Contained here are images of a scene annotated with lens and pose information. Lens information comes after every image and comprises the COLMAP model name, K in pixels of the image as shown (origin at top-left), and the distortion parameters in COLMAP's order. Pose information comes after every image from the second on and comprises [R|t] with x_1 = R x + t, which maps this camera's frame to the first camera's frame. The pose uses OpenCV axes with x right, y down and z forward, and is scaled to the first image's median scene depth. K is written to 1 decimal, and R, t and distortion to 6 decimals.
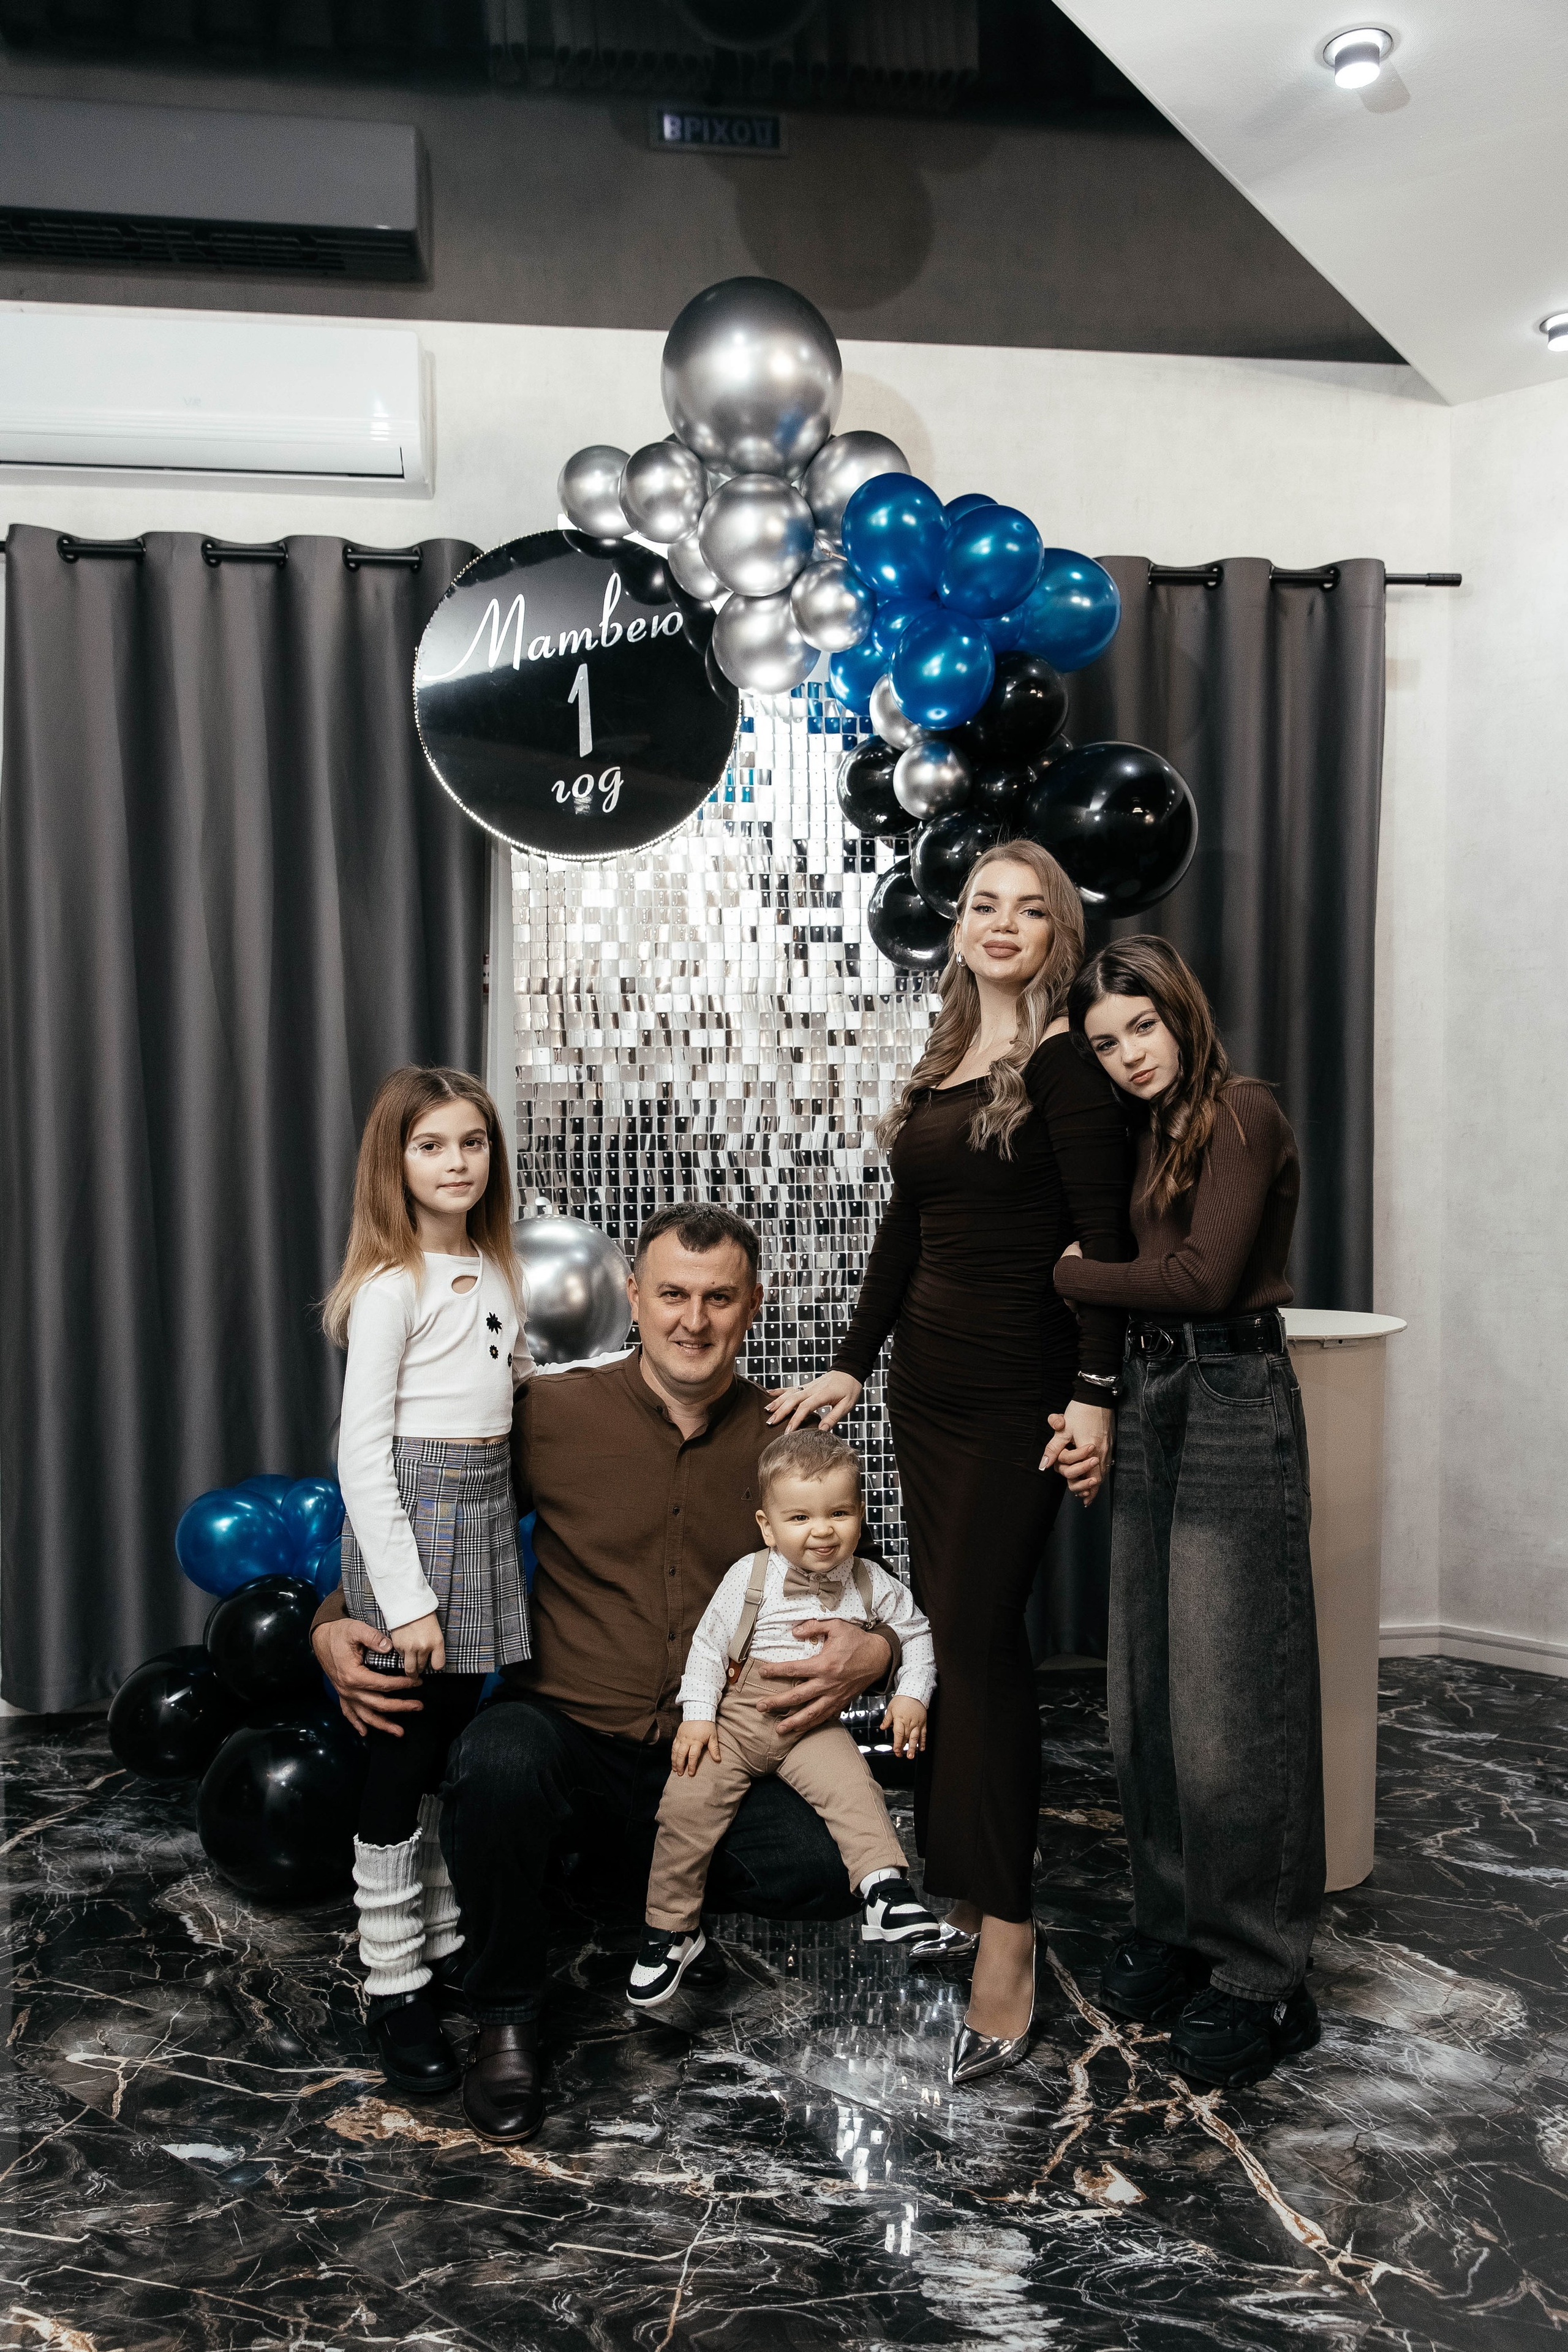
lens RADIAL K [[1763.1, 0, 775.9], [0, 1763.1, 1190.3], [0, 0, 1]] dist [0.006698, -0.015346]
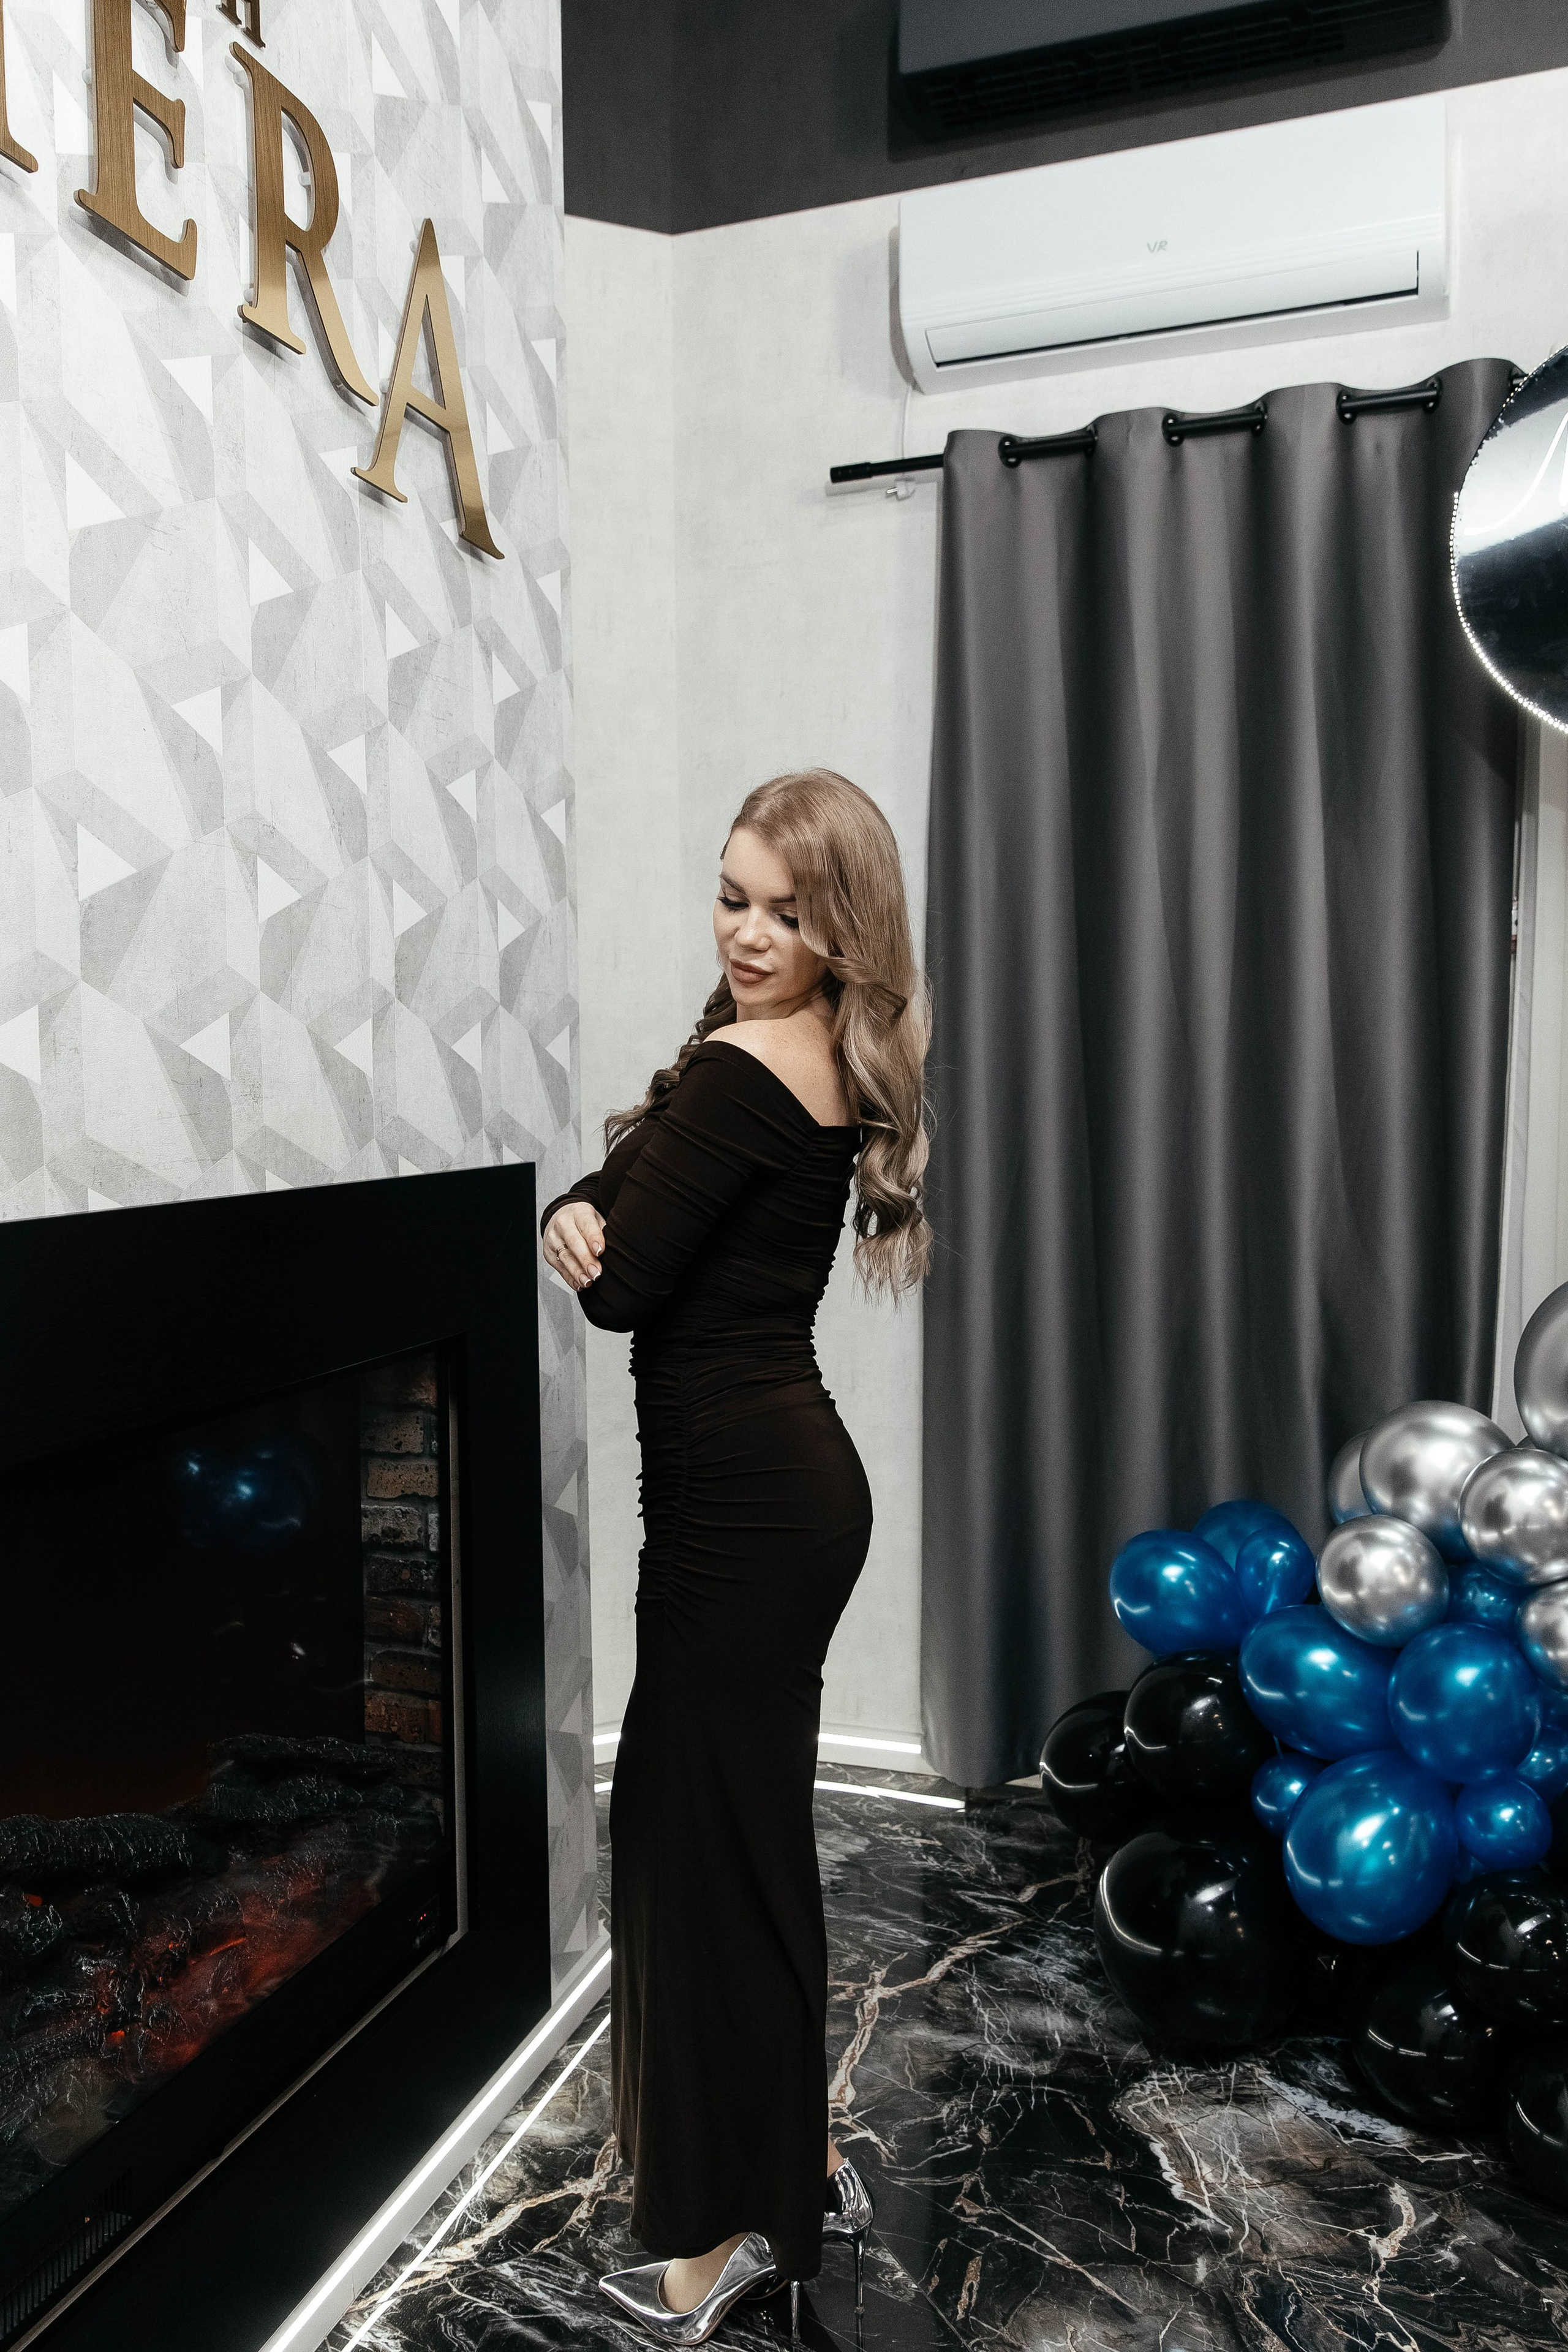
lens RADIAL K [[1752.8, 0, 787.1], [0, 1752.8, 1150.9], [0, 0, 1]] dist [-0.003502, 0.004648]
pose [[0.893779, 0.014643, -0.448268, -0.121780], [-0.012643, 0.999892, 0.007453, -0.028278], [0.448329, -0.000994, 0.893868, 0.203353]]
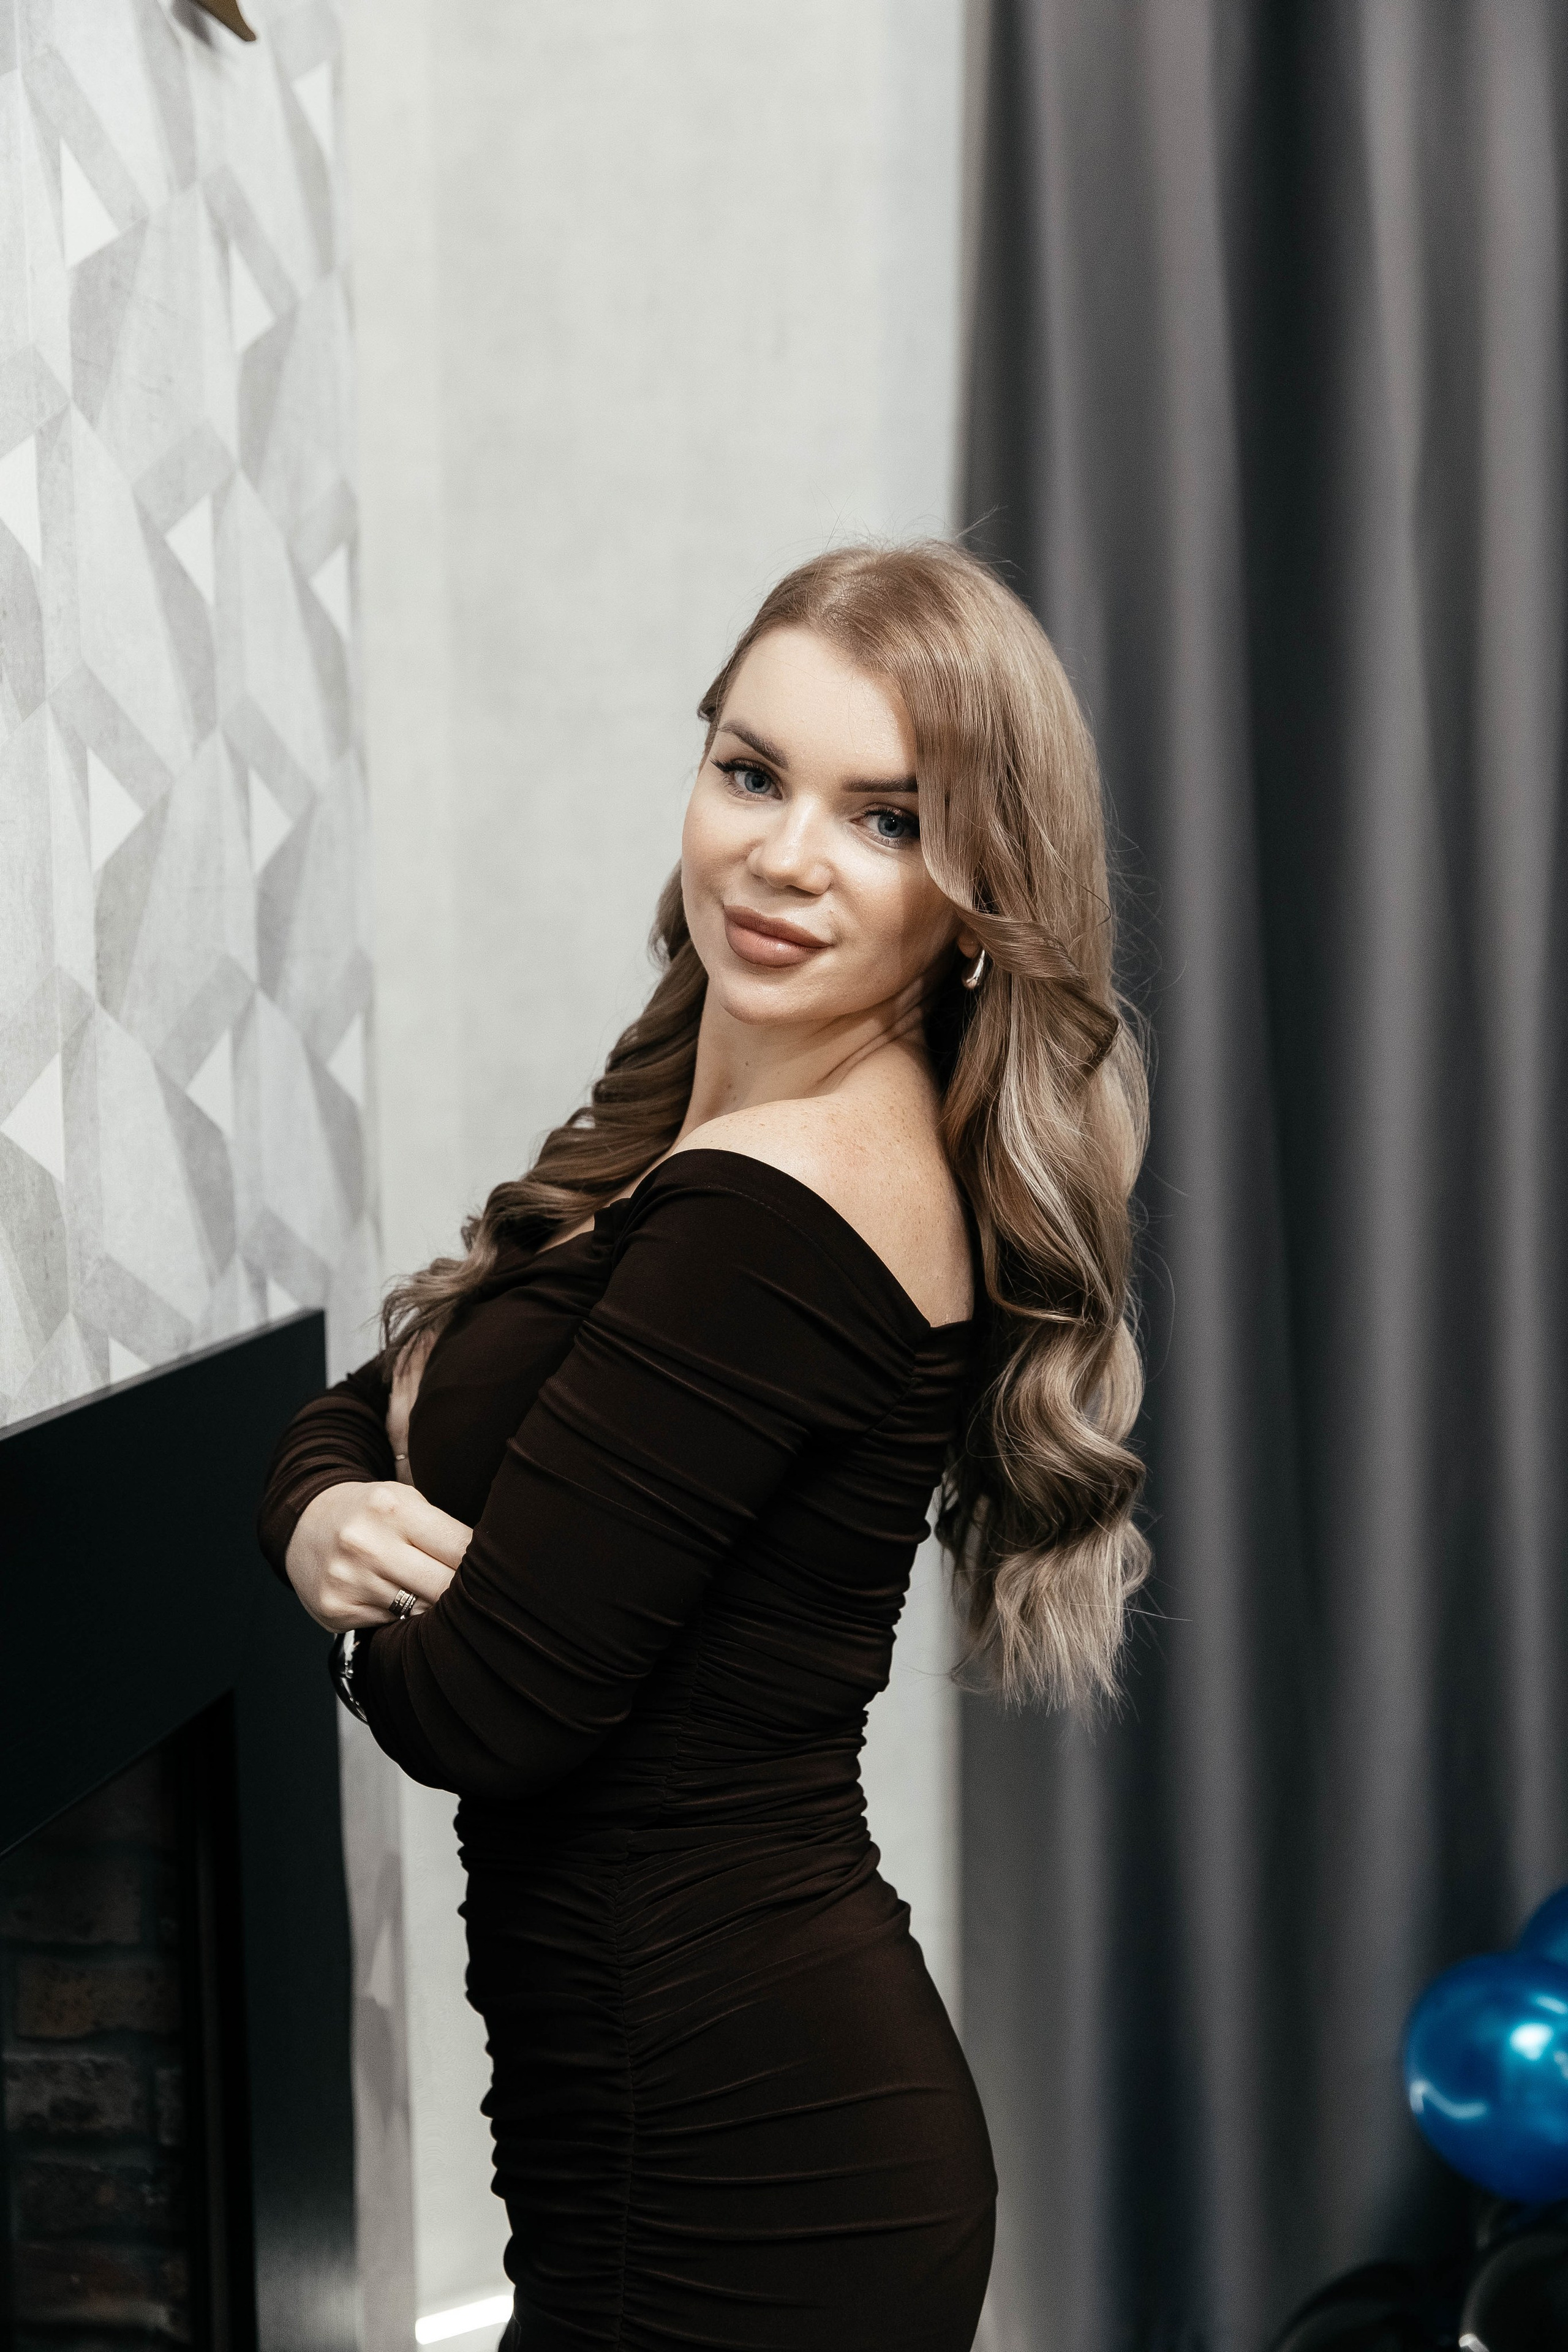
lens RADIAL K [[3157.6, 0, 833.4], [0, 3157.6, 1197.1], [0, 0, 1]] dist [0.000113, 0.000000]
pose [[0.950041, 0.013473, -0.311834, -0.246520], [0.000729, 0.998969, 0.045382, -0.067410], [0.312125, -0.043342, 0.949052, 0.238992]]
